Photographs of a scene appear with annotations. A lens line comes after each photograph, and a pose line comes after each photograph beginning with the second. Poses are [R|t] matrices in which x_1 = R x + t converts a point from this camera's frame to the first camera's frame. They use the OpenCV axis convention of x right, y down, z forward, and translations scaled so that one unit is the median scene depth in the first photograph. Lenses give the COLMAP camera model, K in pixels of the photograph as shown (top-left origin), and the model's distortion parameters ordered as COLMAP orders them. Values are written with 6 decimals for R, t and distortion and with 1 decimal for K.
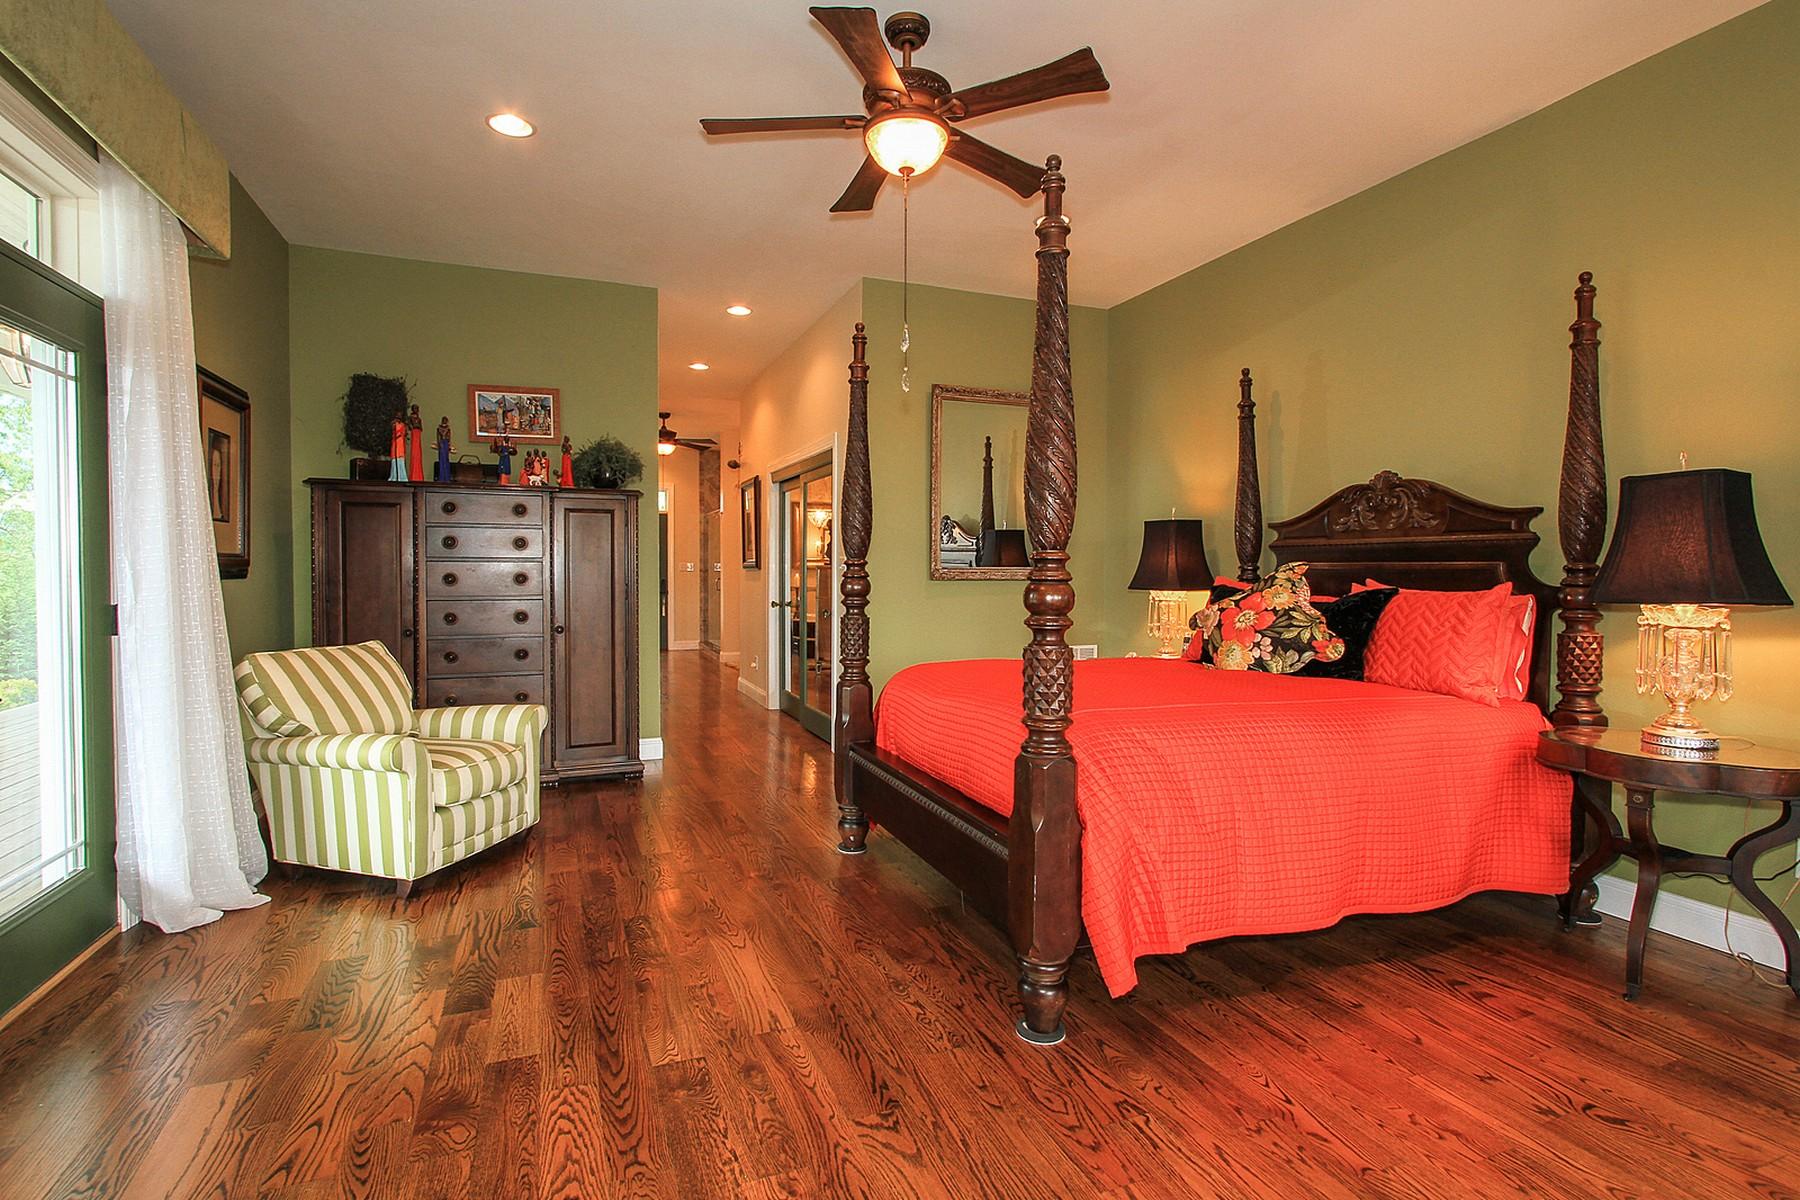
lens RADIAL K [[846.5, 0, 900.0], [0, 846.5, 600.0], [0, 0, 1]] dist [-0.016664, -0.000197]
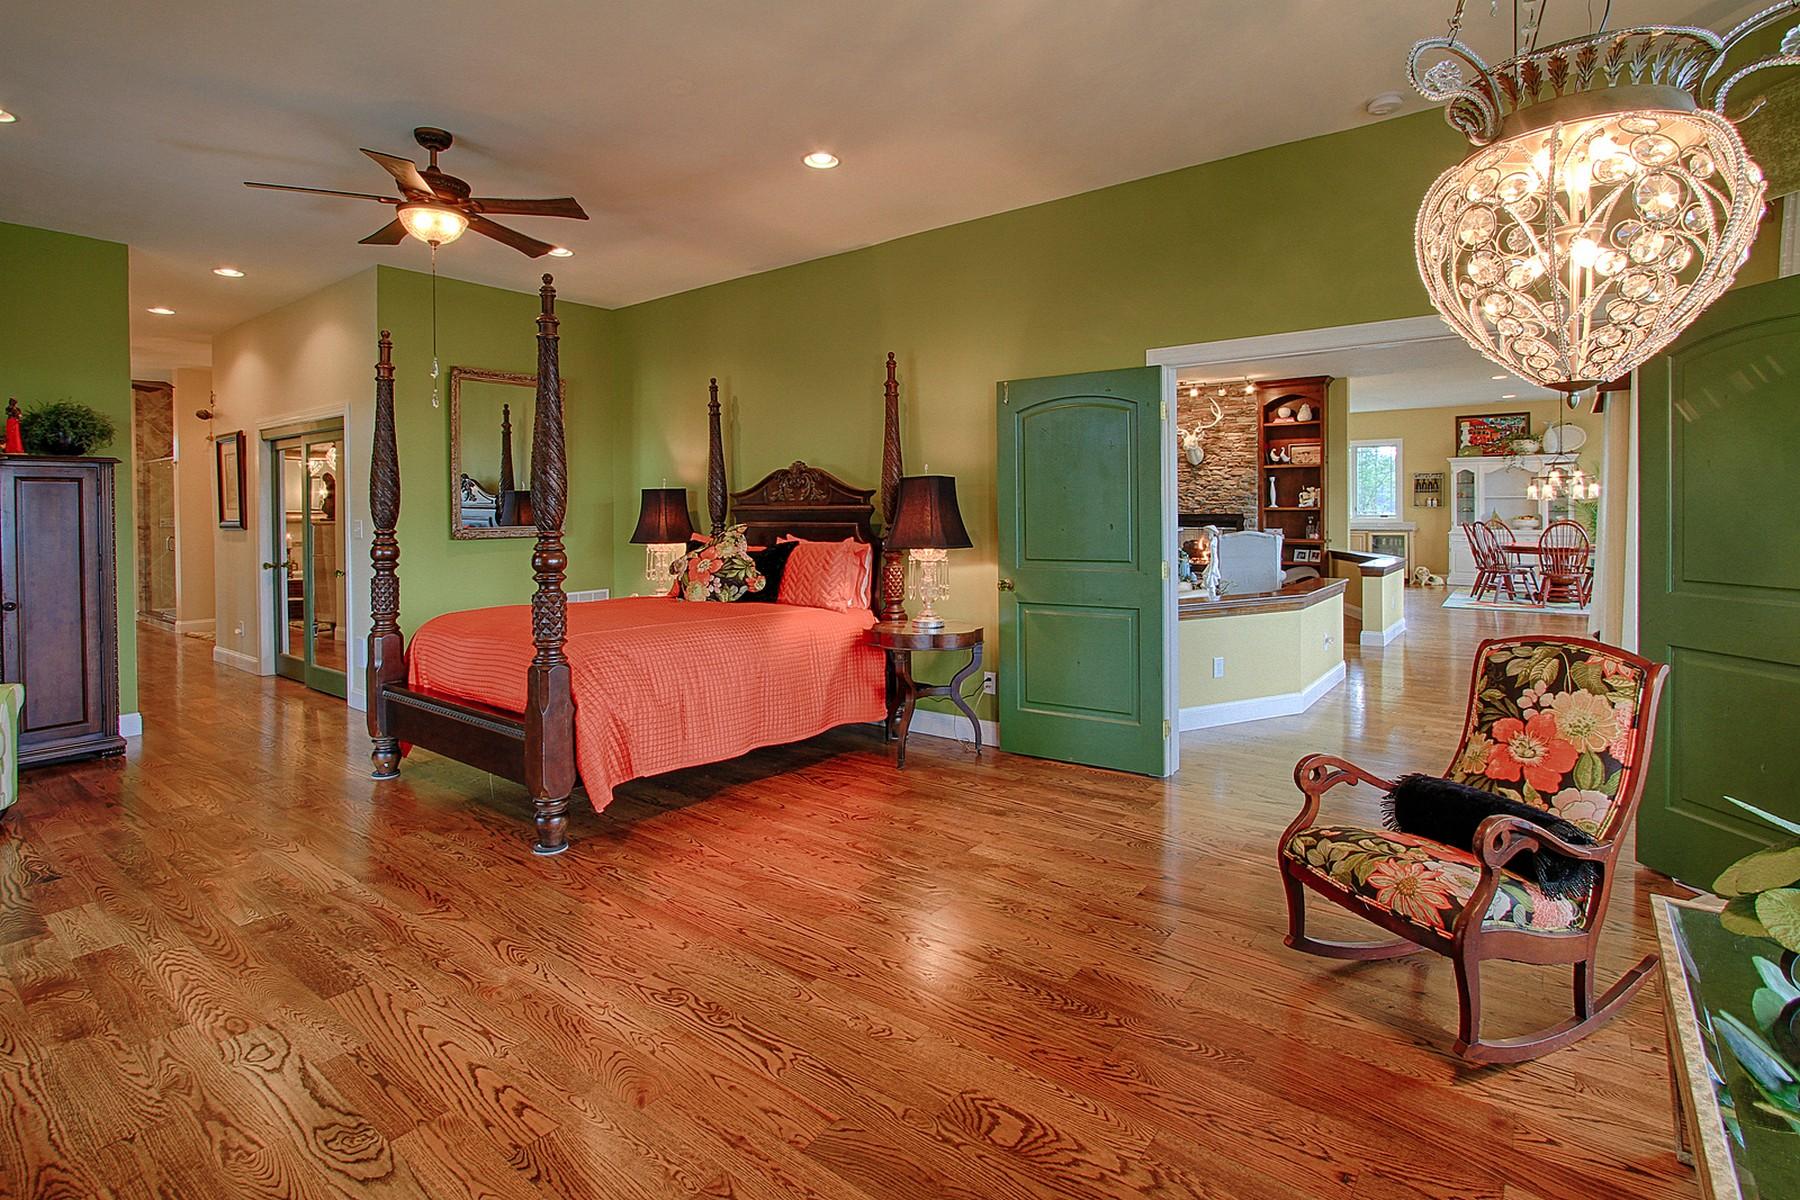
lens RADIAL K [[859.8, 0, 905.9], [0, 859.8, 515.2], [0, 0, 1]] dist [-0.006968, -0.000270]
pose [[0.860108, -0.015402, 0.509880, -0.041089], [0.029979, 0.999343, -0.020385, -0.023686], [-0.509230, 0.032819, 0.860004, -0.453882]]
